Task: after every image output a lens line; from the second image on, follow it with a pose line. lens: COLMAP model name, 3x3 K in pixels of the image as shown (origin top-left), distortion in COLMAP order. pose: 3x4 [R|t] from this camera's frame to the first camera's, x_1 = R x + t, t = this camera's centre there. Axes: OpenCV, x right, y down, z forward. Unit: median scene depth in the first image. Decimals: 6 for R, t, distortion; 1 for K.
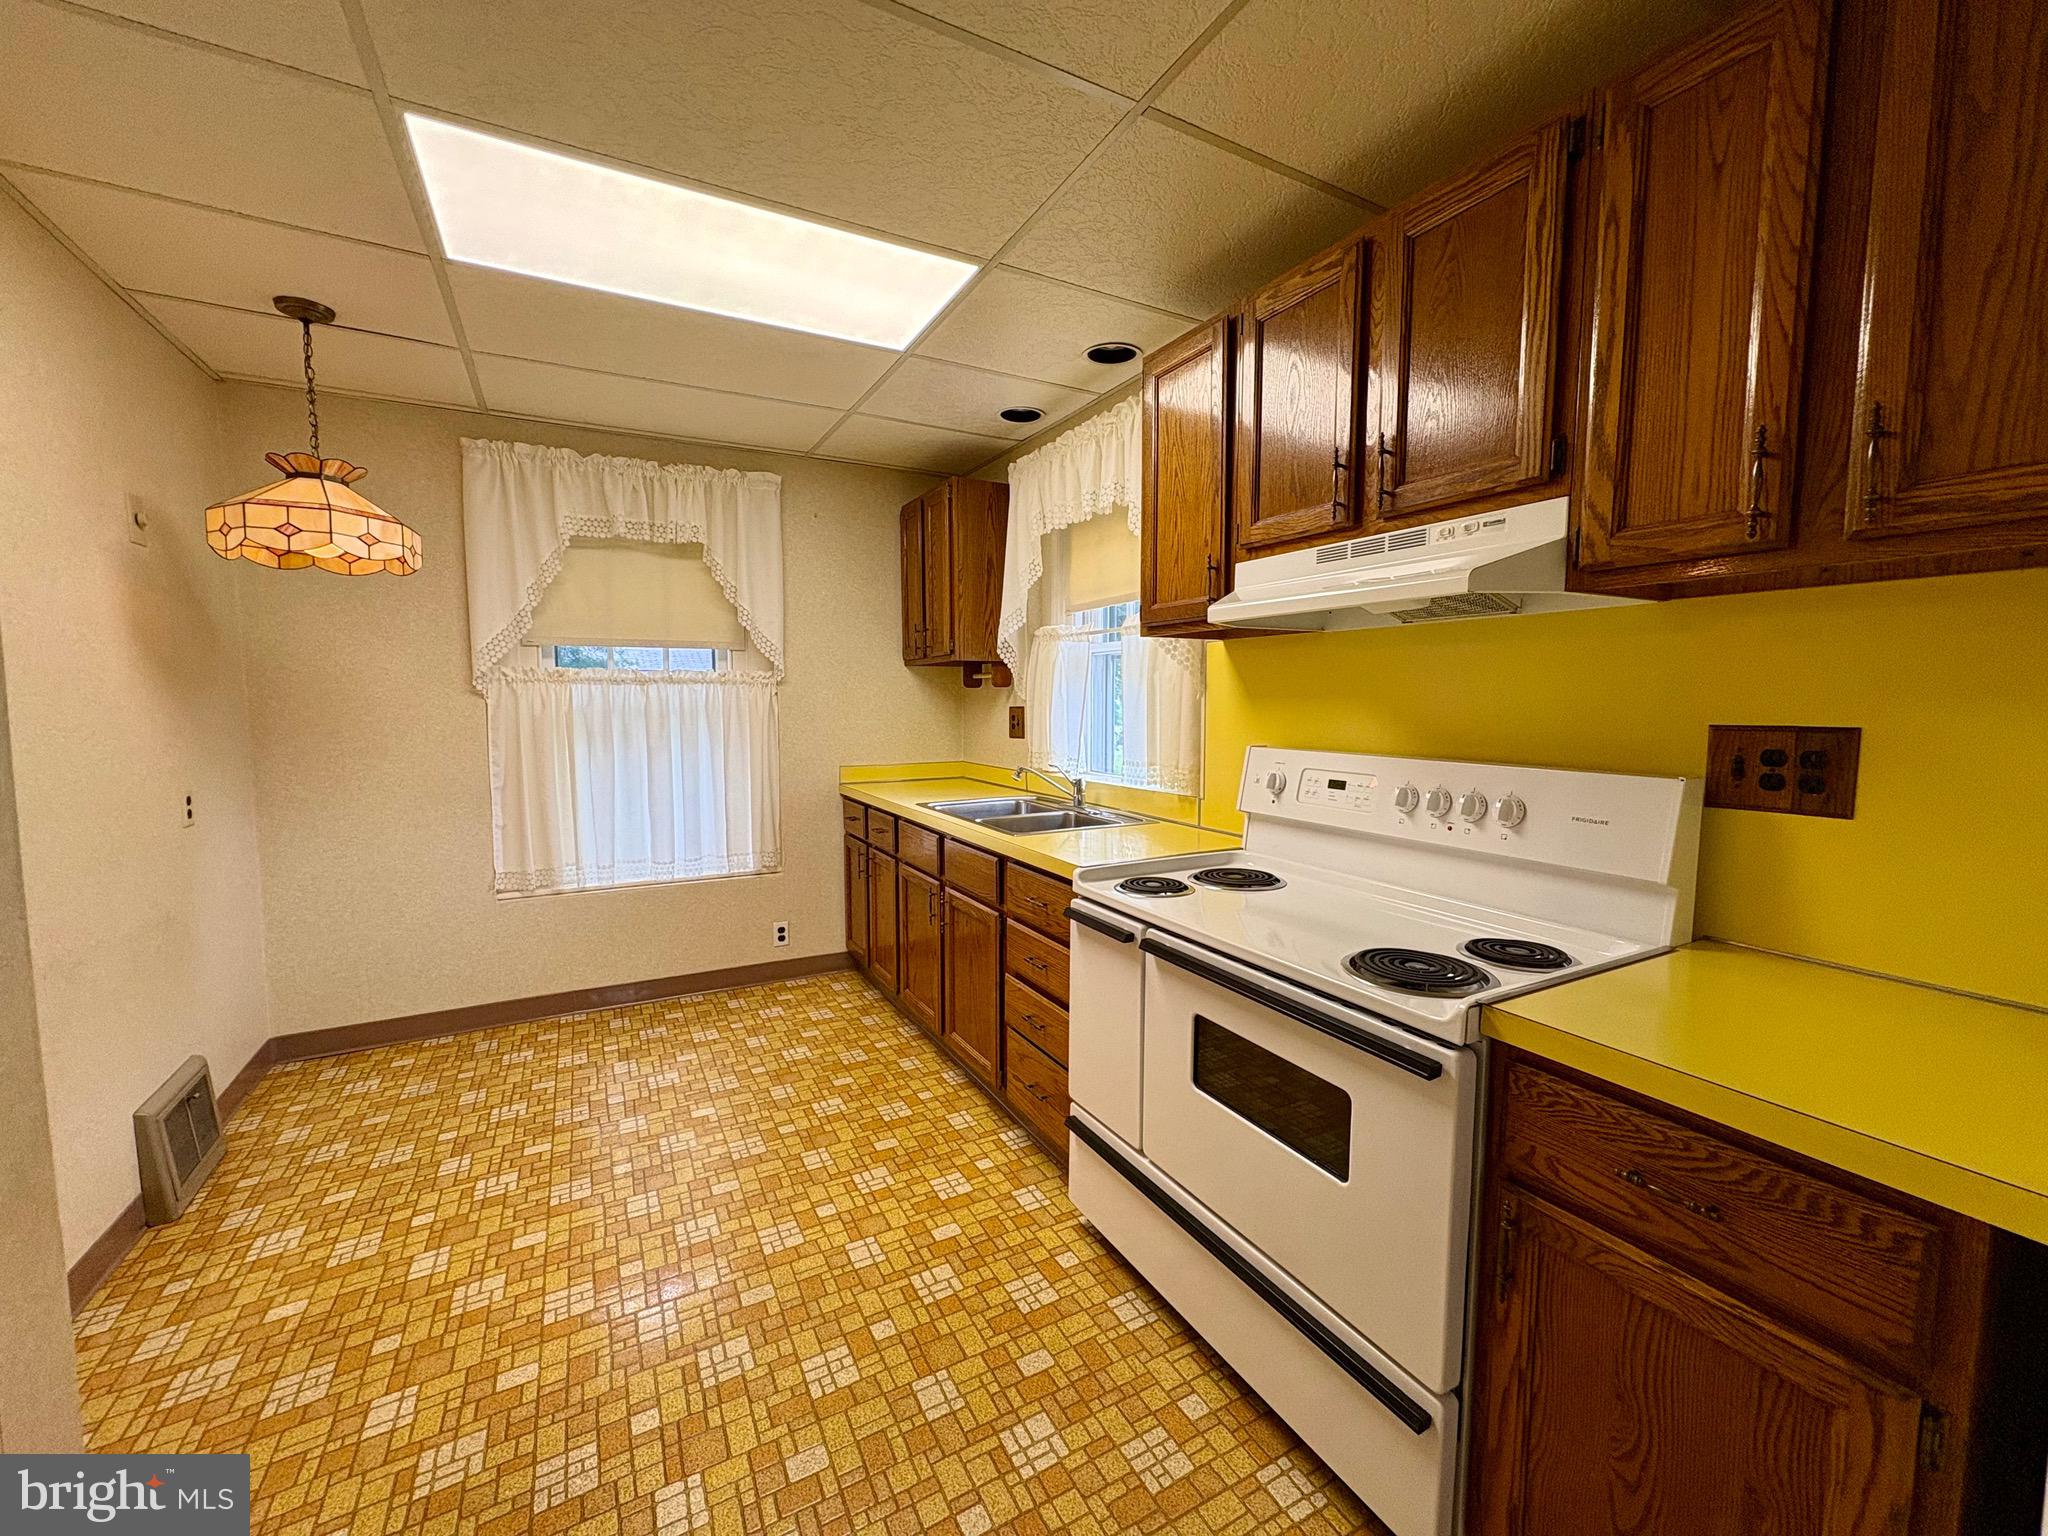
lens RADIAL K [[823.3, 0, 1016.3], [0, 823.3, 766.2], [0, 0, 1]] dist [0.006244, 0.004148]
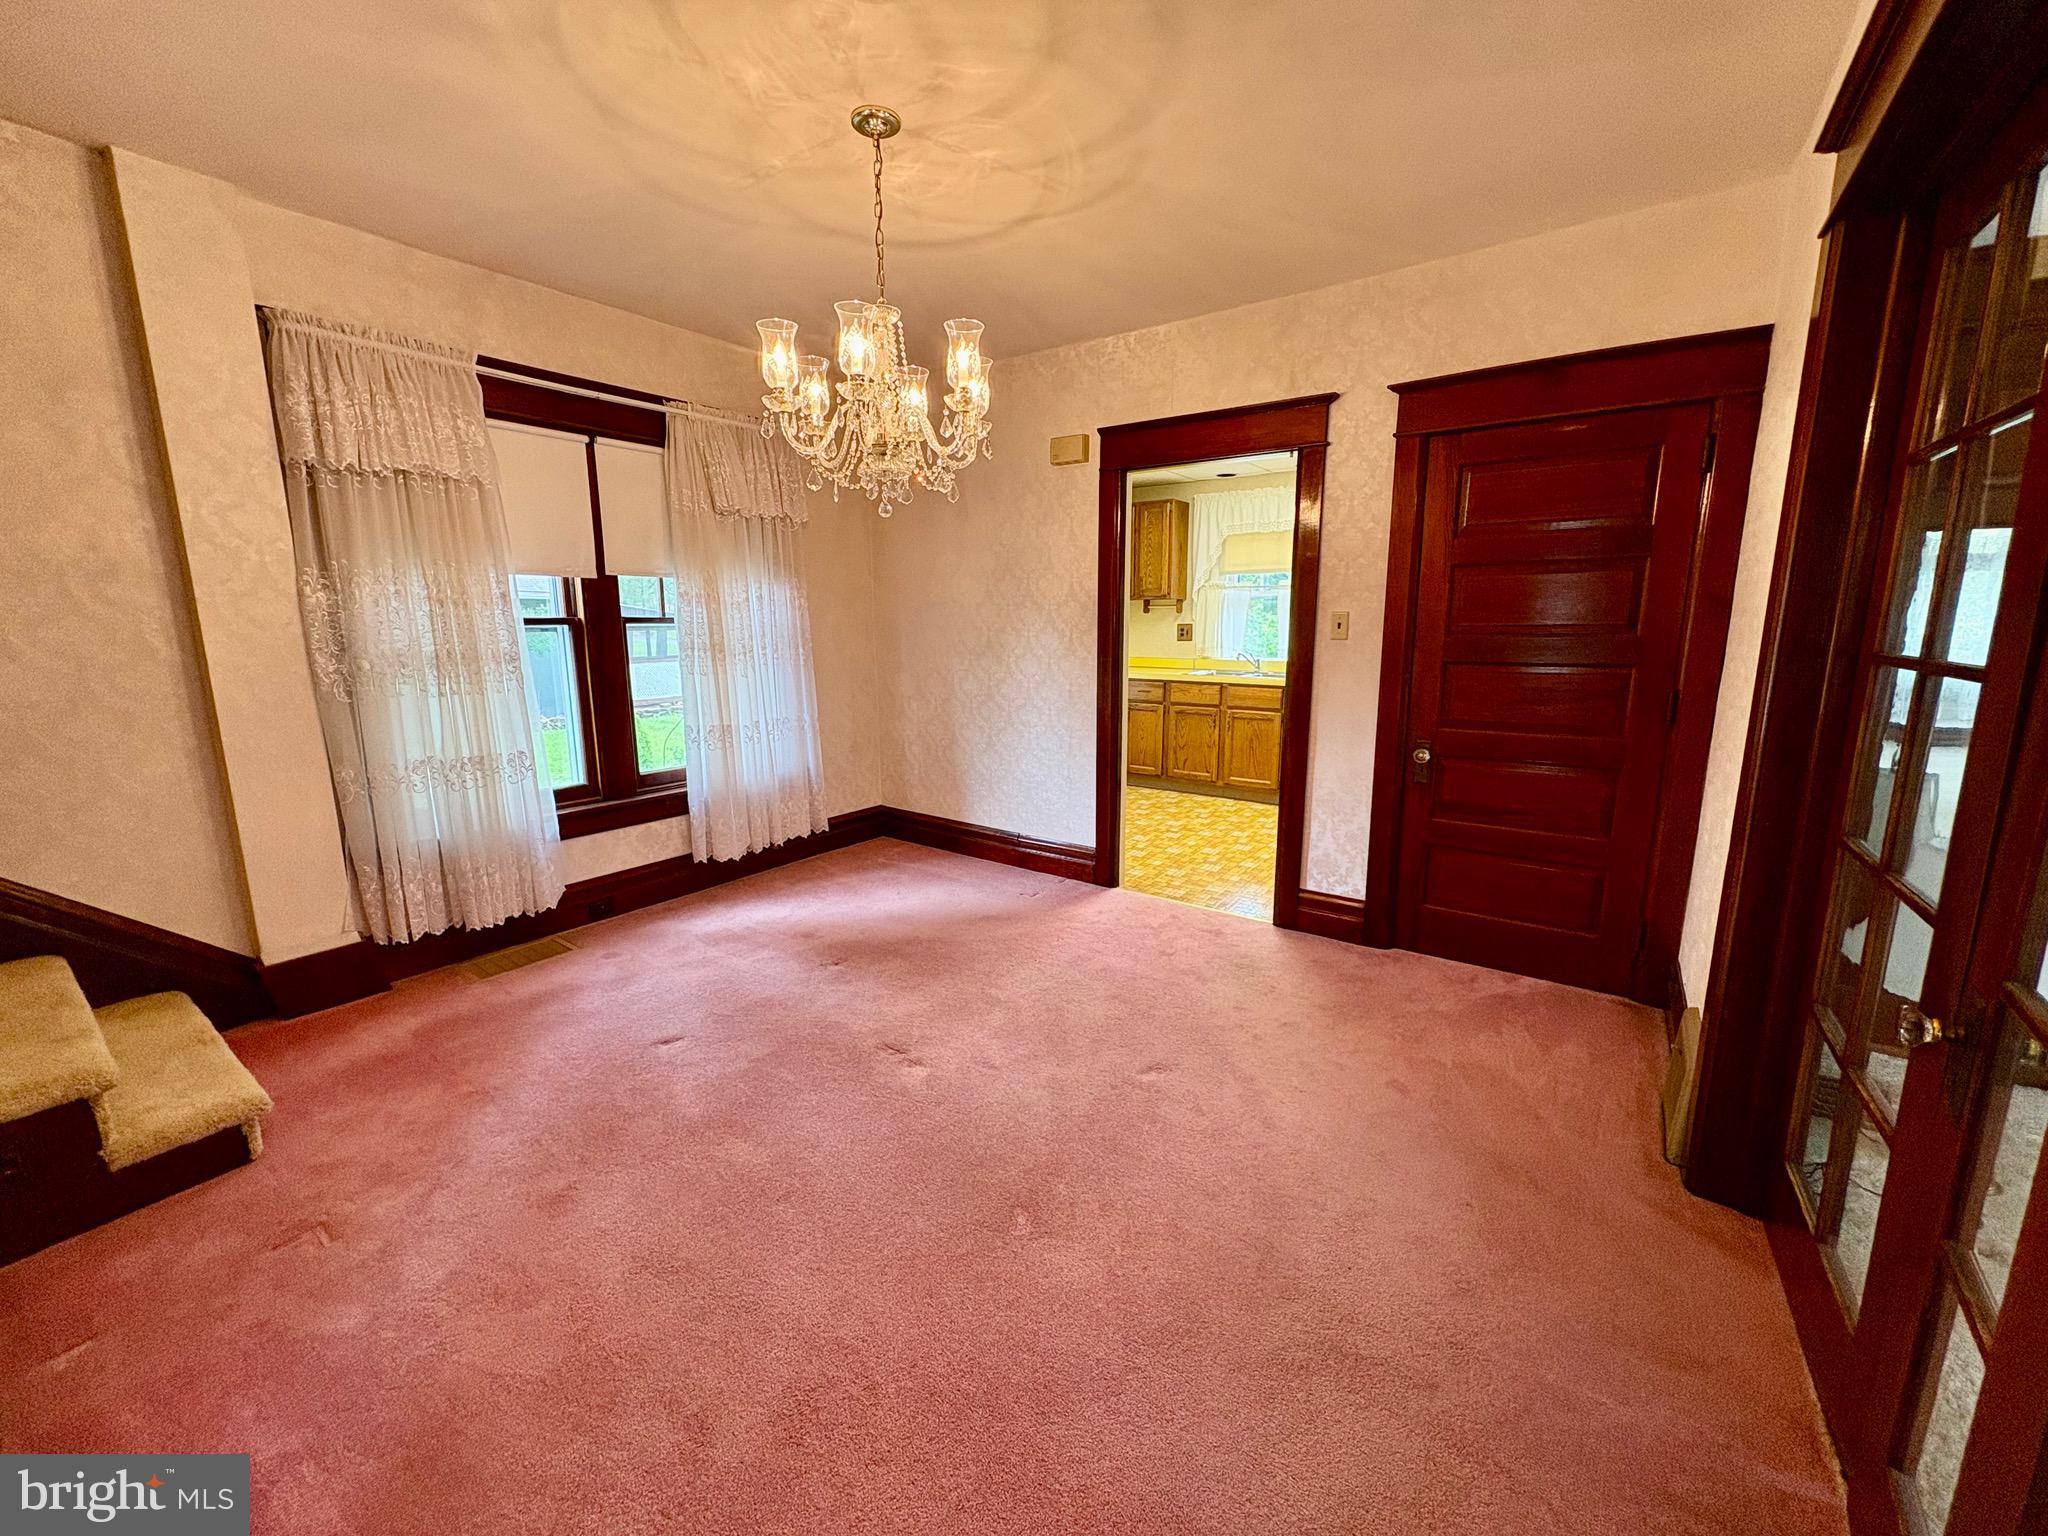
lens RADIAL K [[817.6, 0, 1024.0], [0, 817.6, 768.0], [0, 0, 1]] dist [-0.000393, 0.000392]
pose [[0.896913, -0.079576, 0.434988, -2.154808], [0.036355, 0.993615, 0.106810, 0.074572], [-0.440710, -0.079985, 0.894079, -0.957693]]
